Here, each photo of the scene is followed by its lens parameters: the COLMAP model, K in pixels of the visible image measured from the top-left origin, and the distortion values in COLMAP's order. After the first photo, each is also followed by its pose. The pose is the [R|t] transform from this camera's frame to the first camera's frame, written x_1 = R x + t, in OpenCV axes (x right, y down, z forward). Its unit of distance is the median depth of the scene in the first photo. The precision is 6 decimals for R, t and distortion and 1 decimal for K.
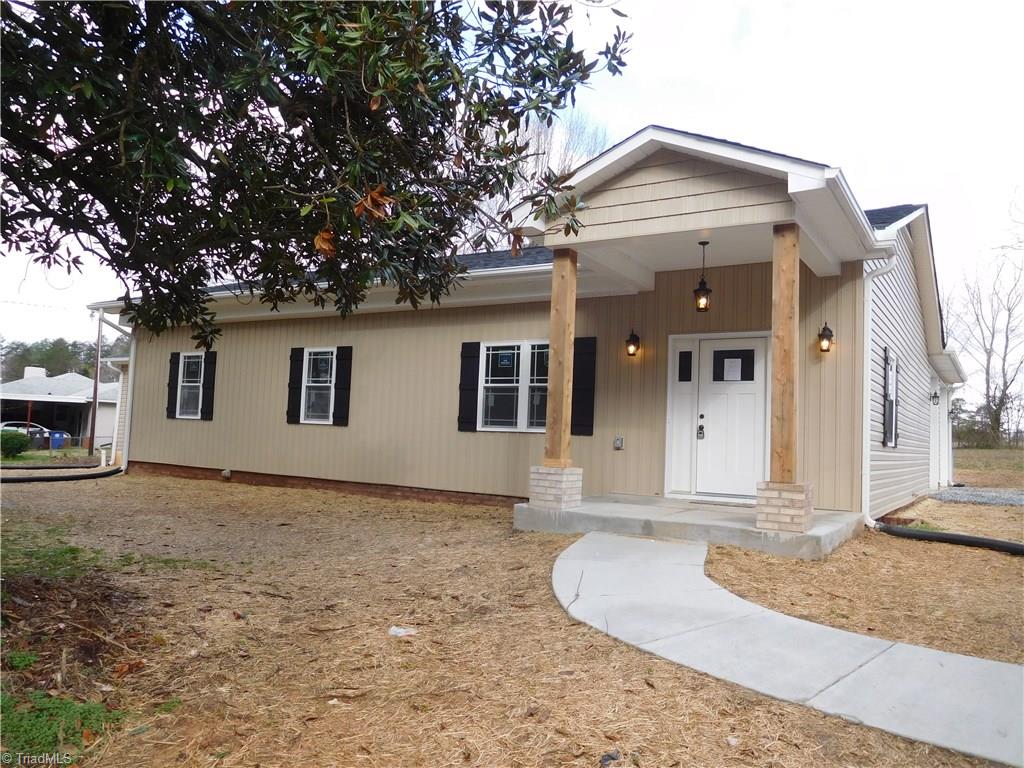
lens RADIAL K [[762.7, 0, 514.2], [0, 762.7, 382.5], [0, 0, 1]] dist [-0.020188, 0.027159]
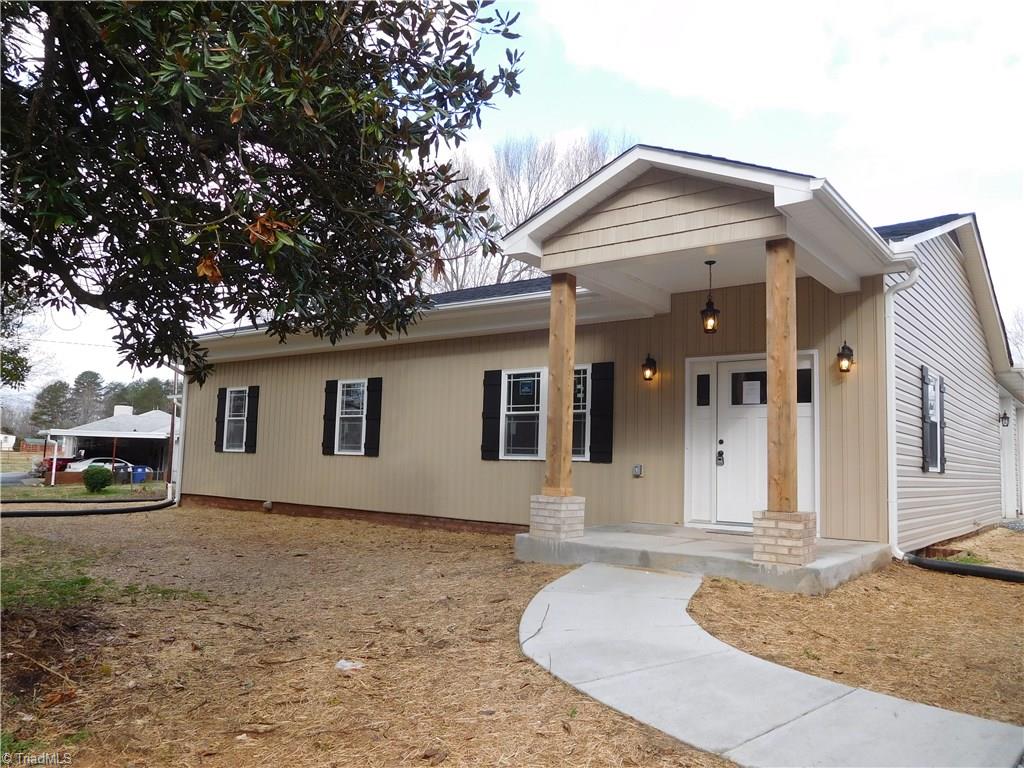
lens RADIAL K [[762.7, 0, 510.6], [0, 762.7, 380.3], [0, 0, 1]] dist [-0.020188, 0.027159]
pose [[0.993986, -0.022577, -0.107156, 0.117892], [0.018163, 0.998953, -0.041987, 0.002786], [0.107991, 0.039788, 0.993355, 0.021289]]
